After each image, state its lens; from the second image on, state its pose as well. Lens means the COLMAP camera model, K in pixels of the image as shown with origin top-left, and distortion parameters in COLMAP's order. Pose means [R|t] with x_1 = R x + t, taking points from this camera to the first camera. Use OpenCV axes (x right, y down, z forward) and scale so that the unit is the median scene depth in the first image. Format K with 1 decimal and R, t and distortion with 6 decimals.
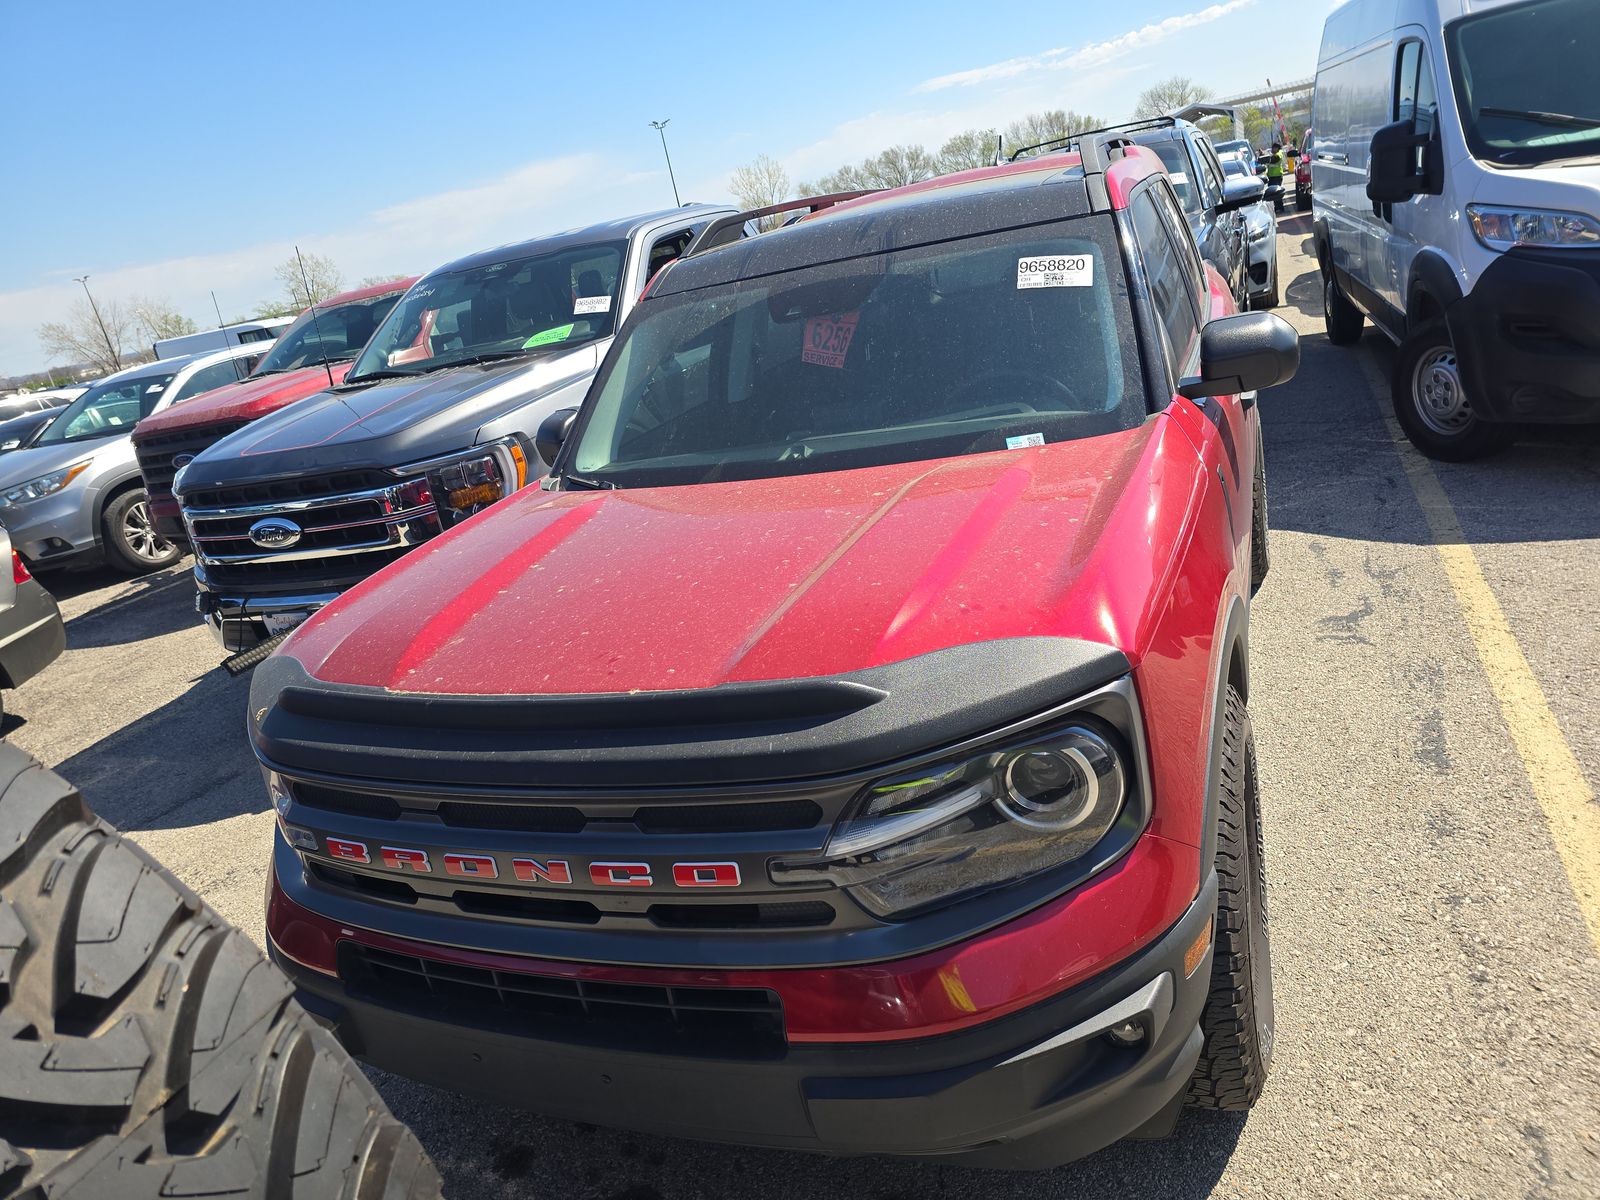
lens RADIAL K [[1134.6, 0, 807.0], [0, 1134.6, 594.7], [0, 0, 1]] dist [0.019916, -0.017479]
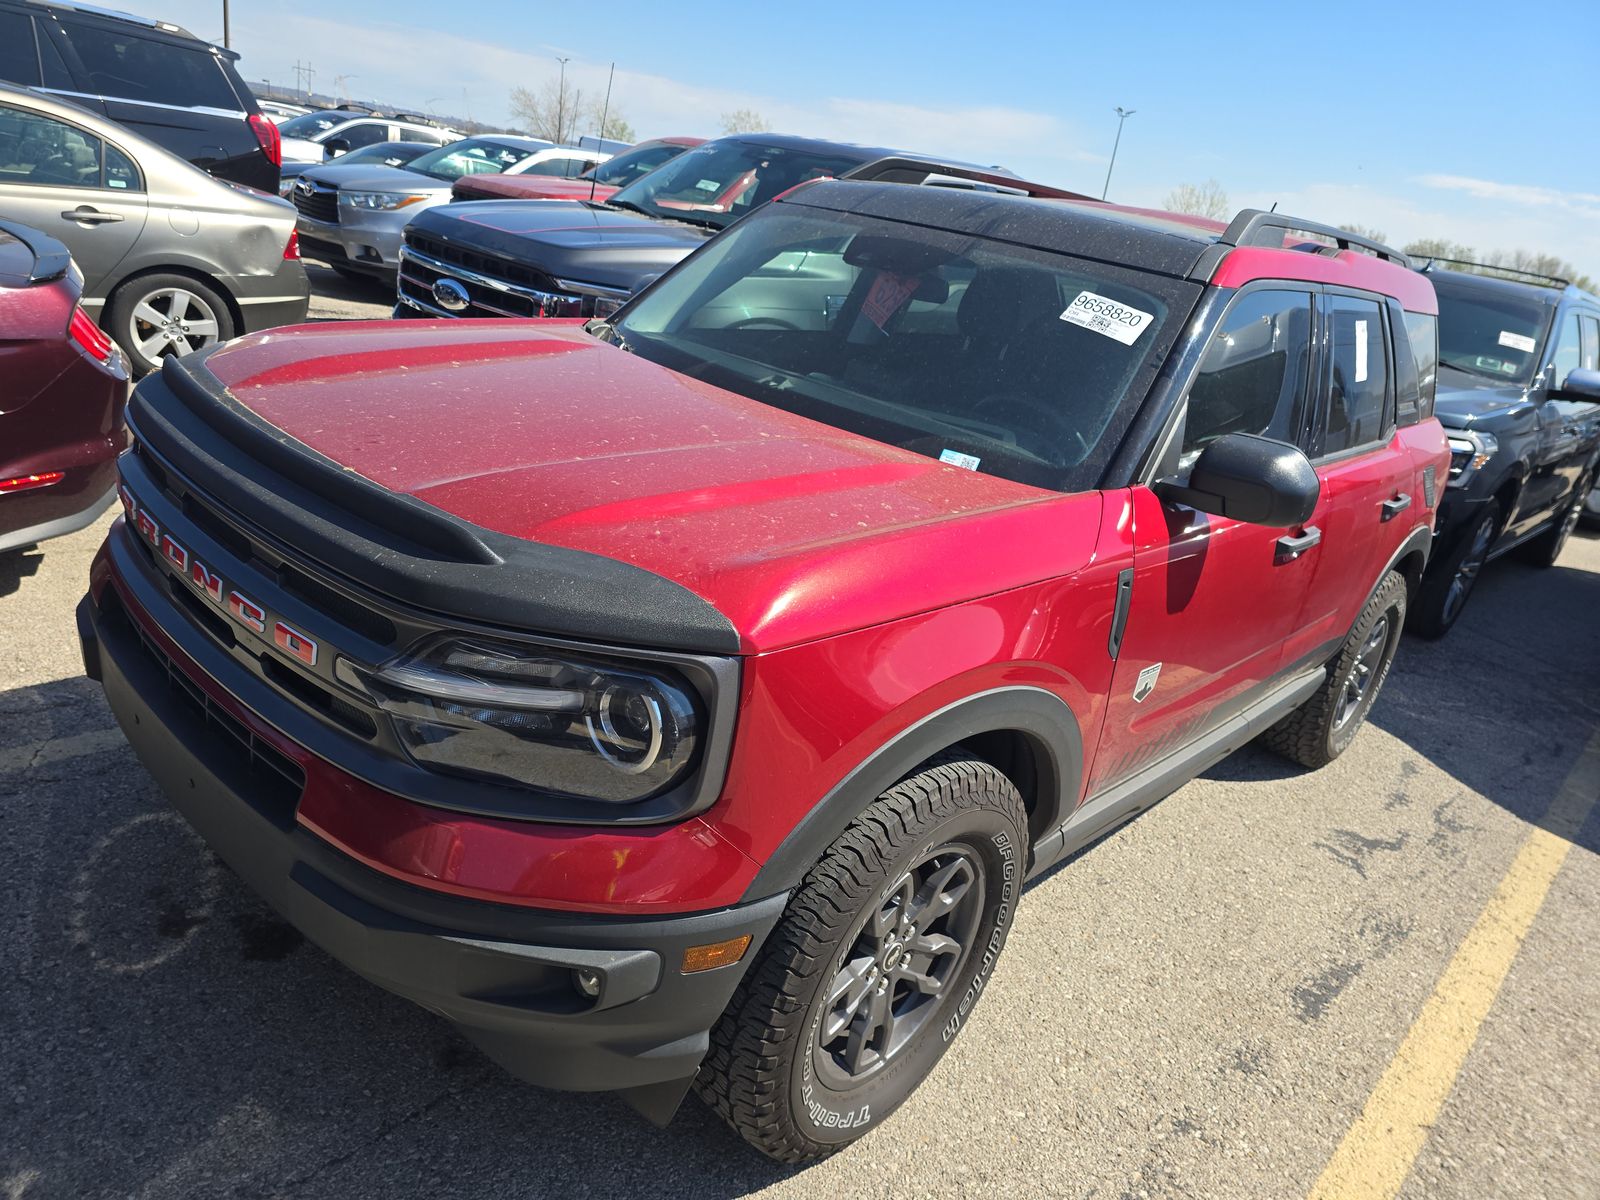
lens RADIAL K [[1134.6, 0, 792.2], [0, 1134.6, 602.3], [0, 0, 1]] dist [0.019916, -0.017479]
pose [[0.870932, 0.443133, -0.212392, 0.260407], [-0.434956, 0.896293, 0.086440, -0.039459], [0.228669, 0.017098, 0.973354, 0.038139]]
